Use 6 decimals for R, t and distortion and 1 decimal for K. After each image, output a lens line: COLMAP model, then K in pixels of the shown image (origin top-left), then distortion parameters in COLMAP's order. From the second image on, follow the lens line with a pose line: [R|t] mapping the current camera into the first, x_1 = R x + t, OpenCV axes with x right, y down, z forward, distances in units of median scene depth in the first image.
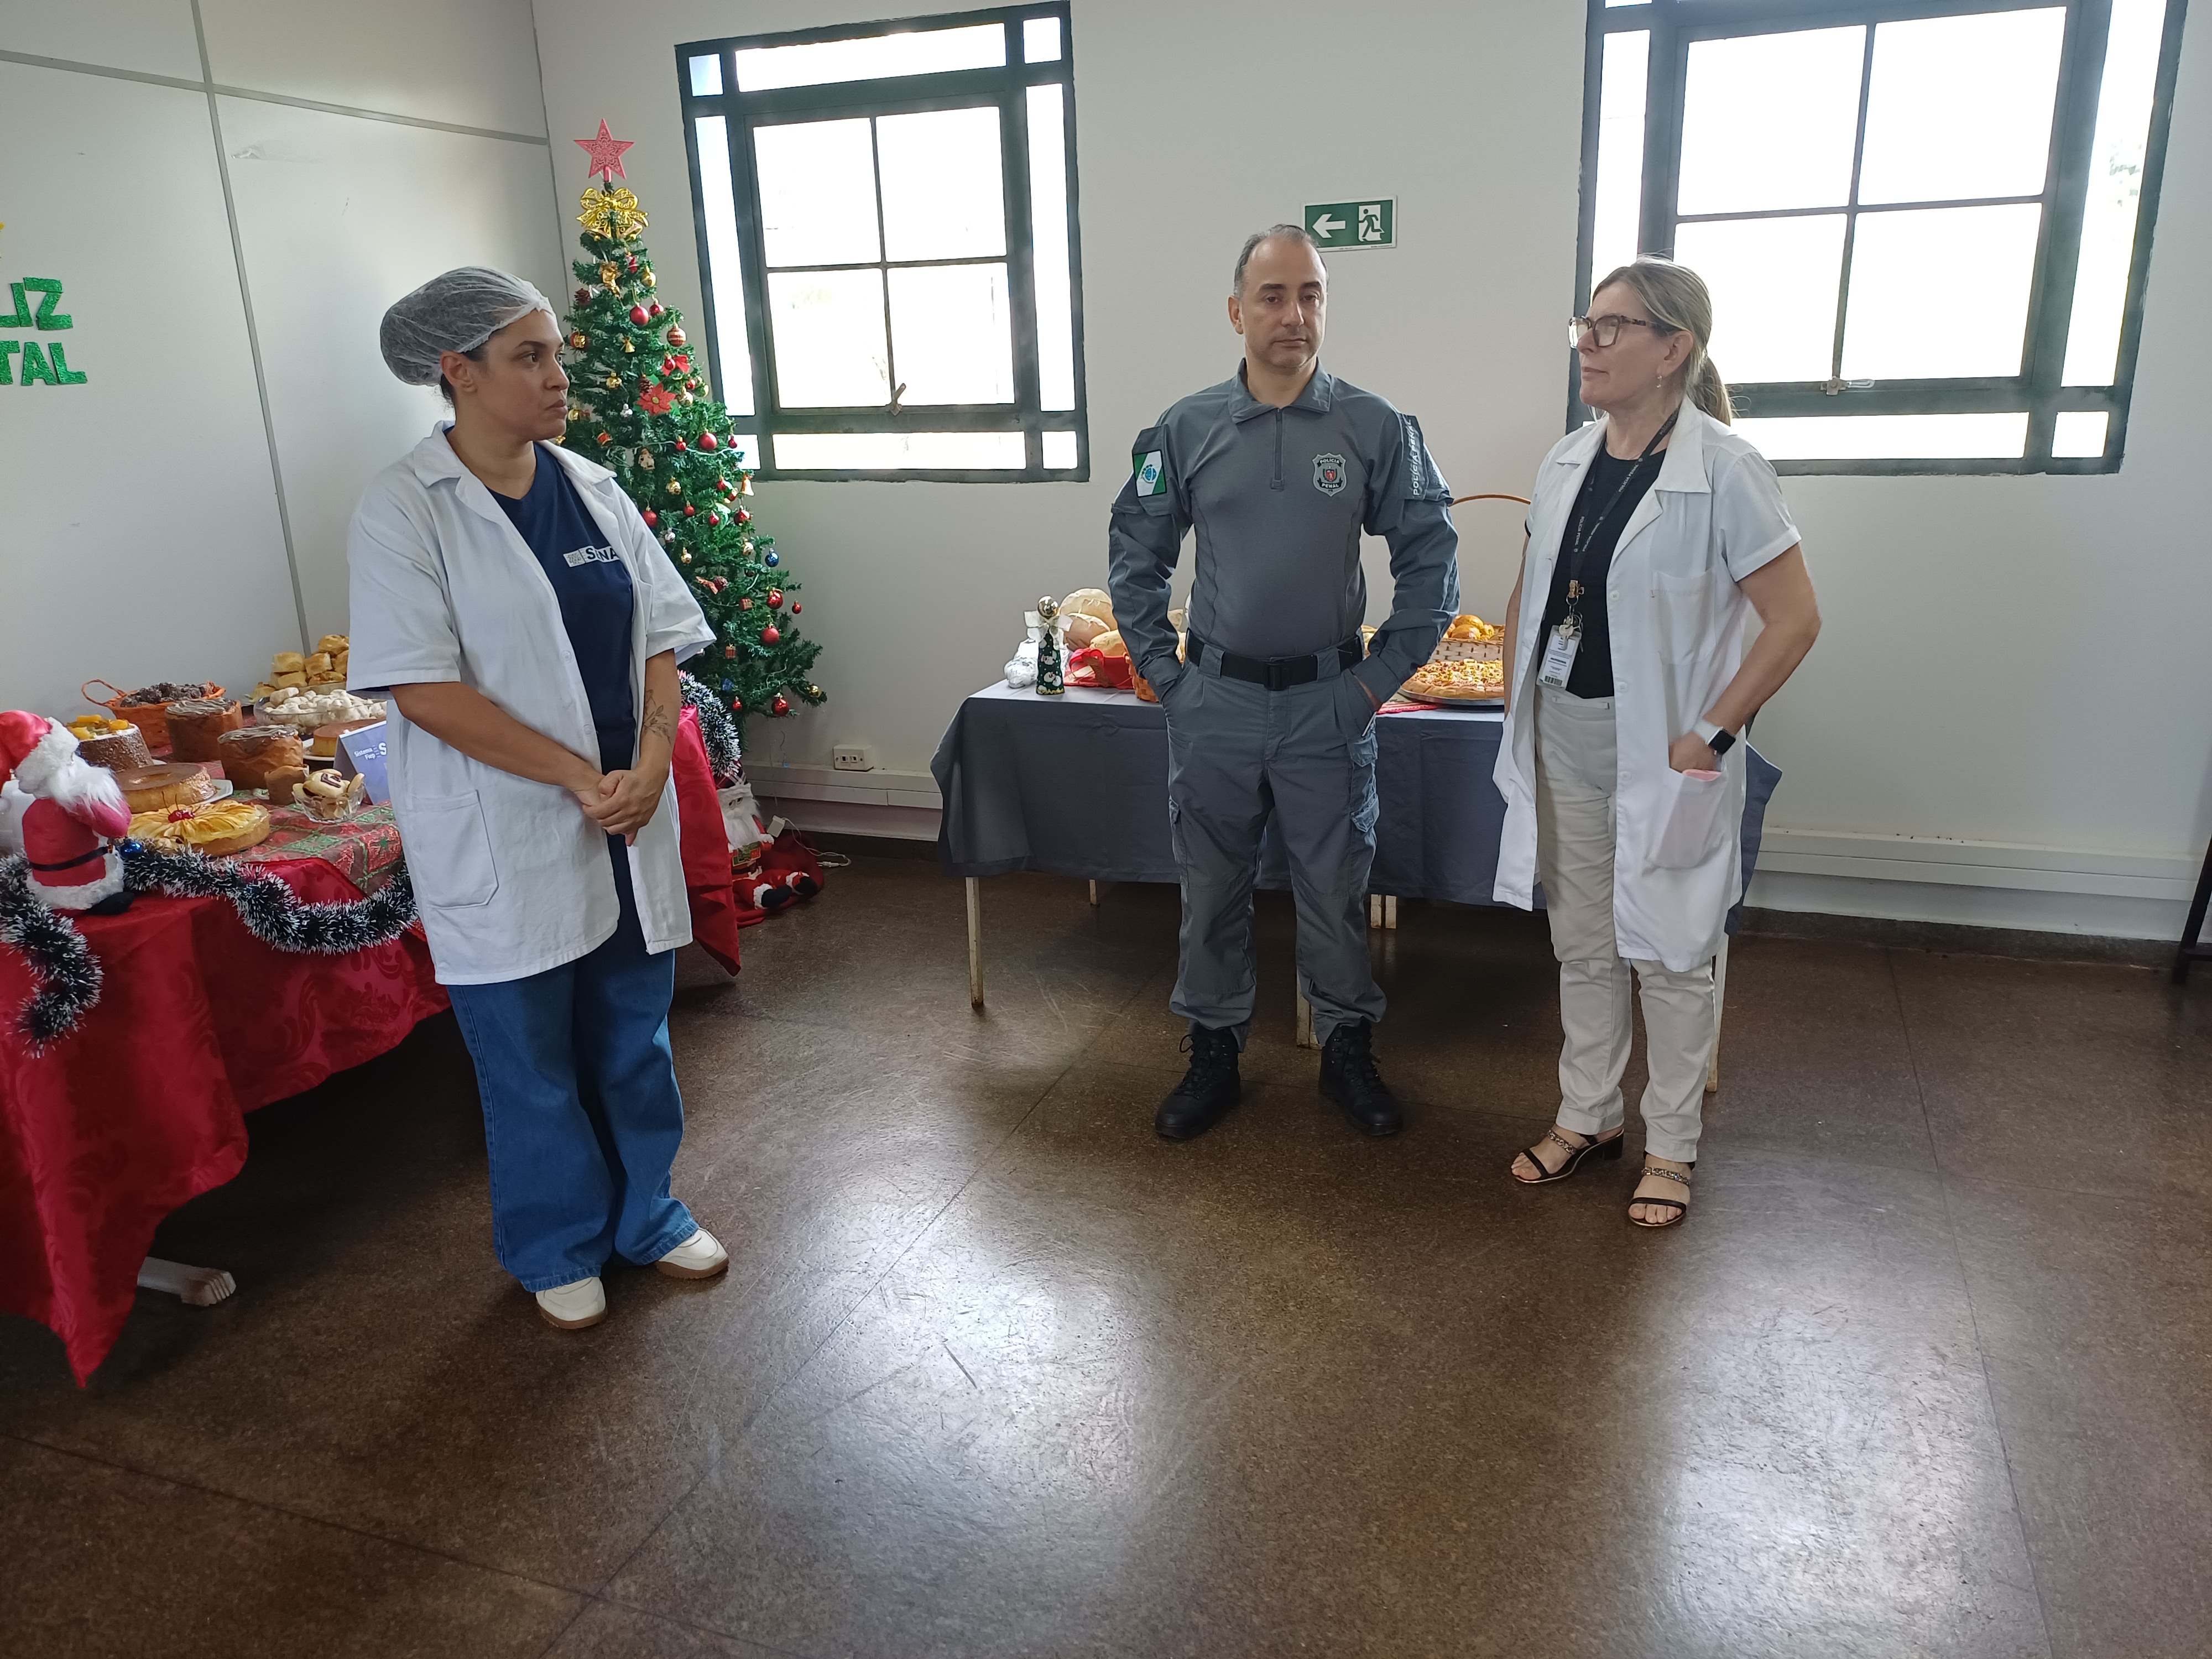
lens RADIAL K [[1658.1, 0, 1081.1], [0, 1658.1, 789.9], [0, 0, 1]] dist [0.069127, -0.048421]
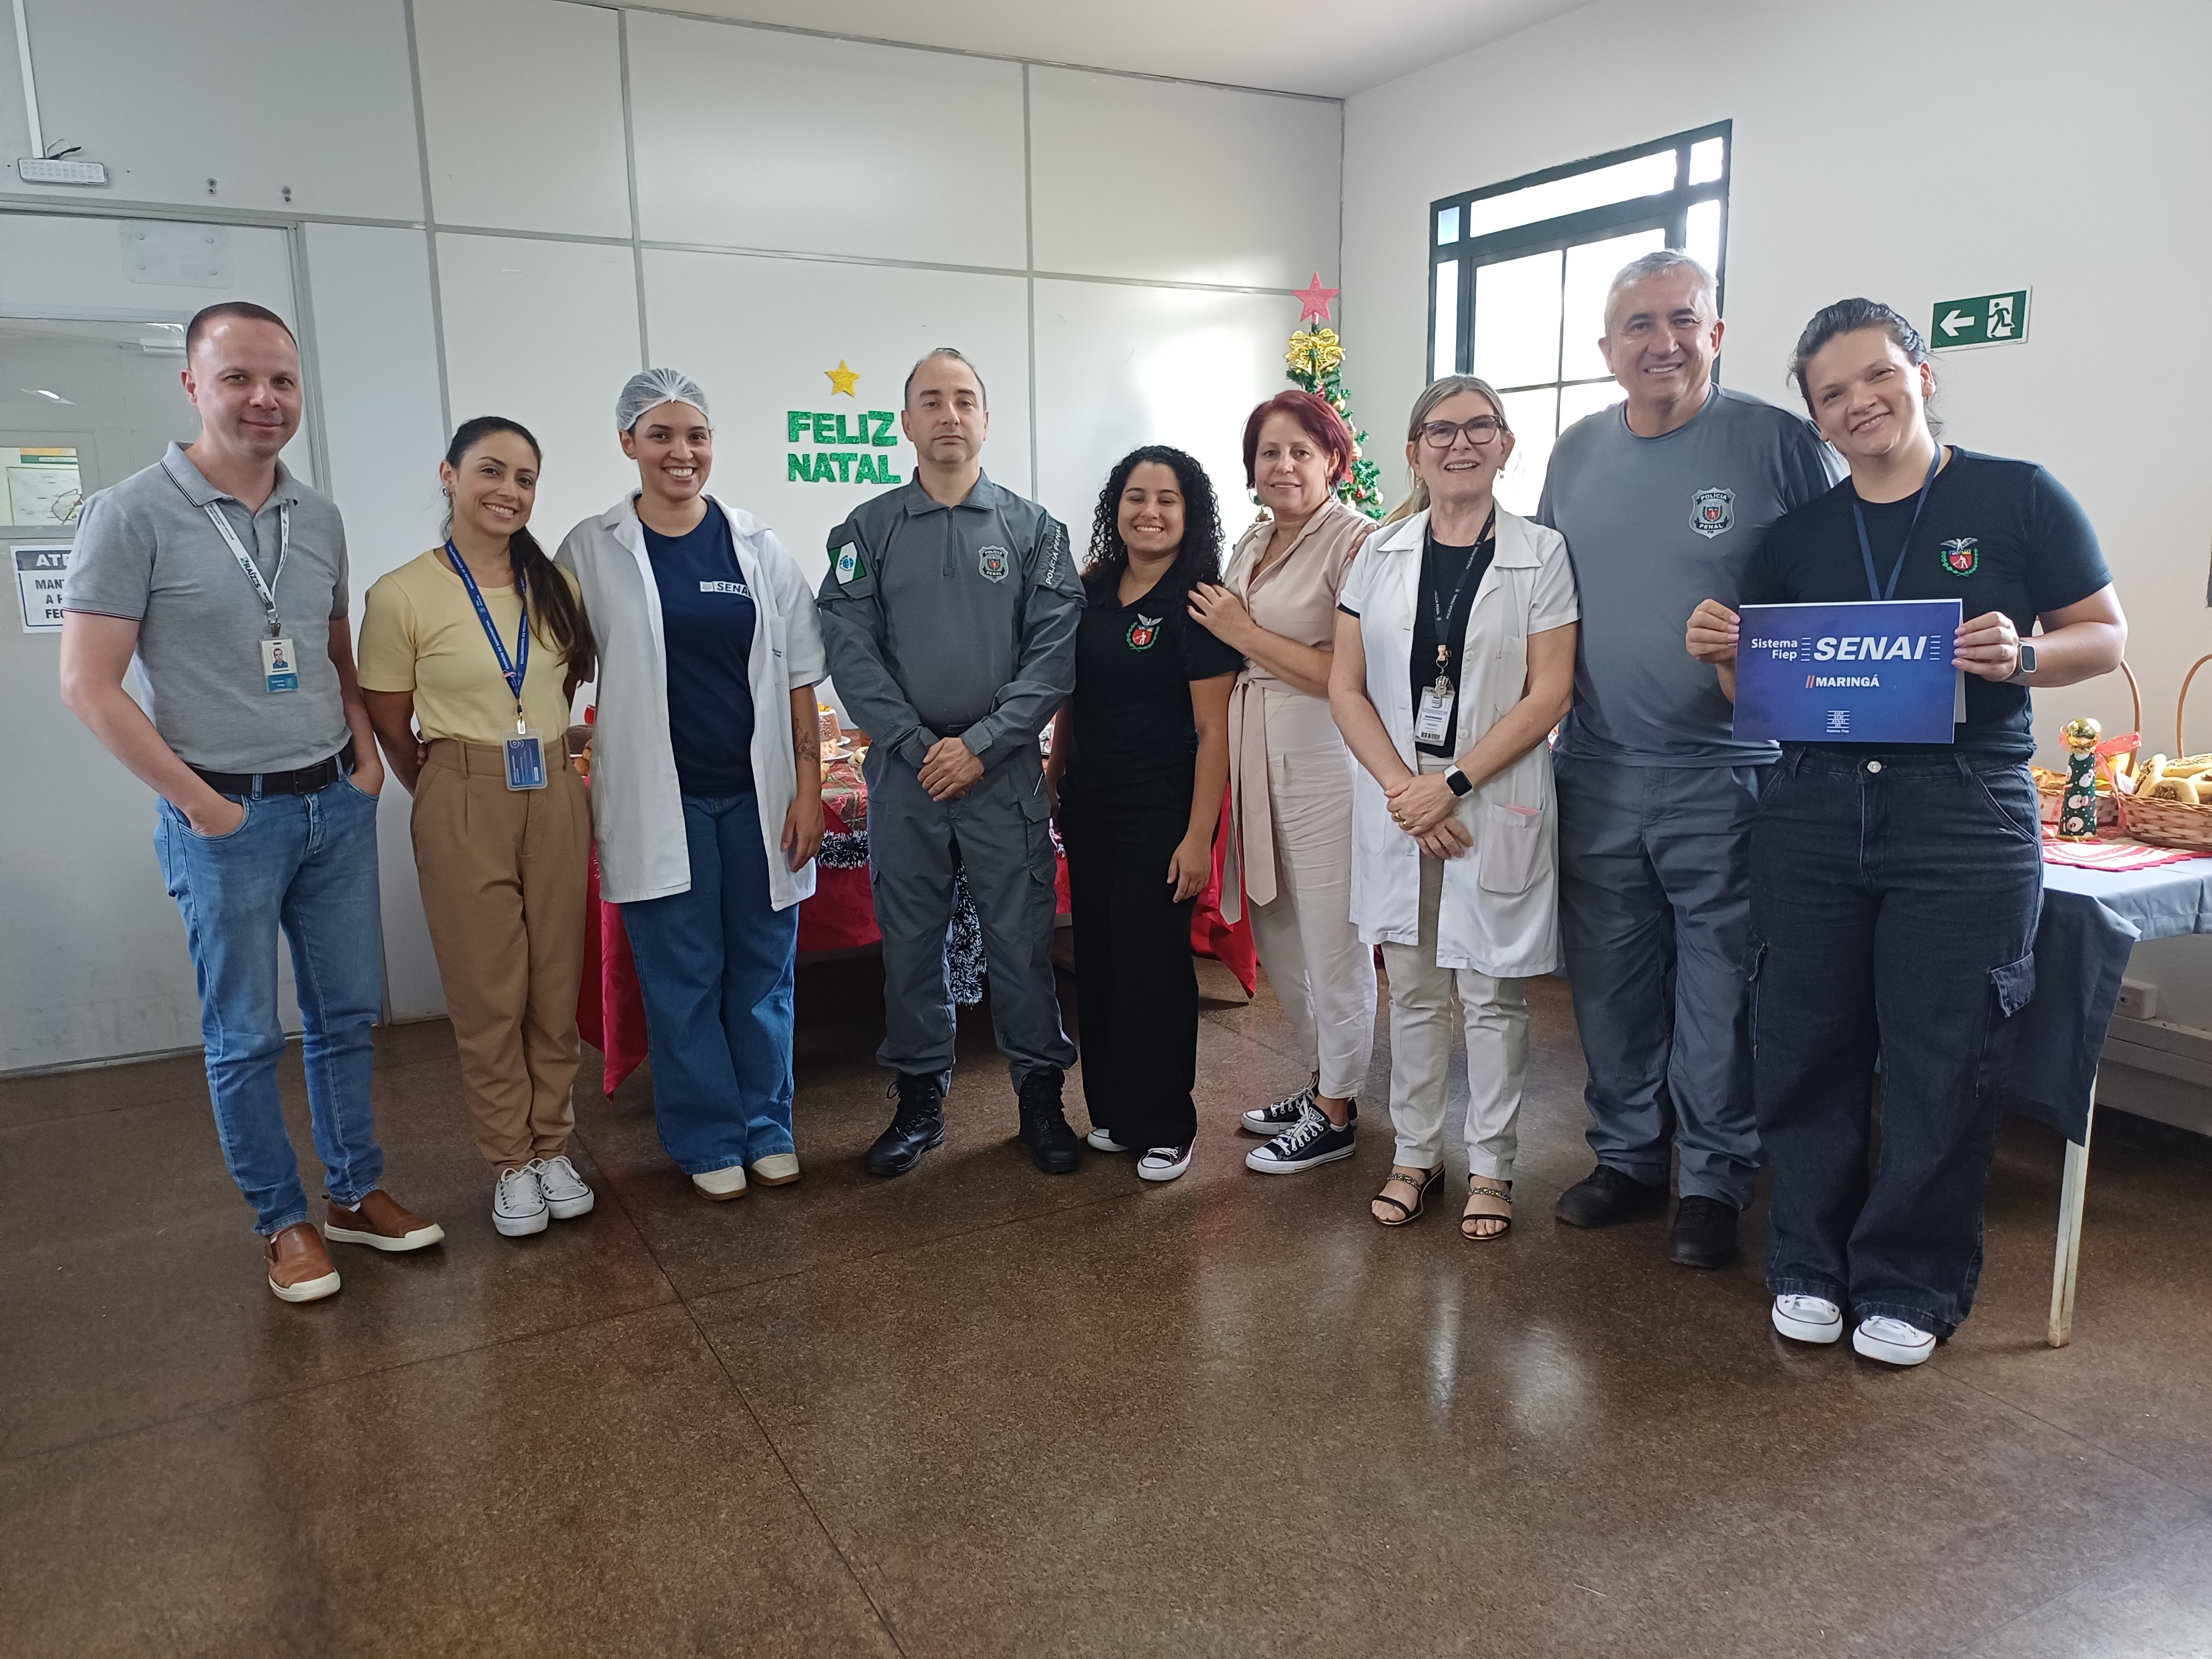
lens RADIAL K [[1658.1, 0, 1113.3], [0, 1658.1, 825.1], [0, 0, 1]] dist [0.069127, -0.048421]
pose [[0.763603, 0.144156, -0.629388, 0.404601], [-0.180057, 0.983632, 0.006840, 0.003782], [0.620073, 0.108102, 0.777061, 0.033026]]
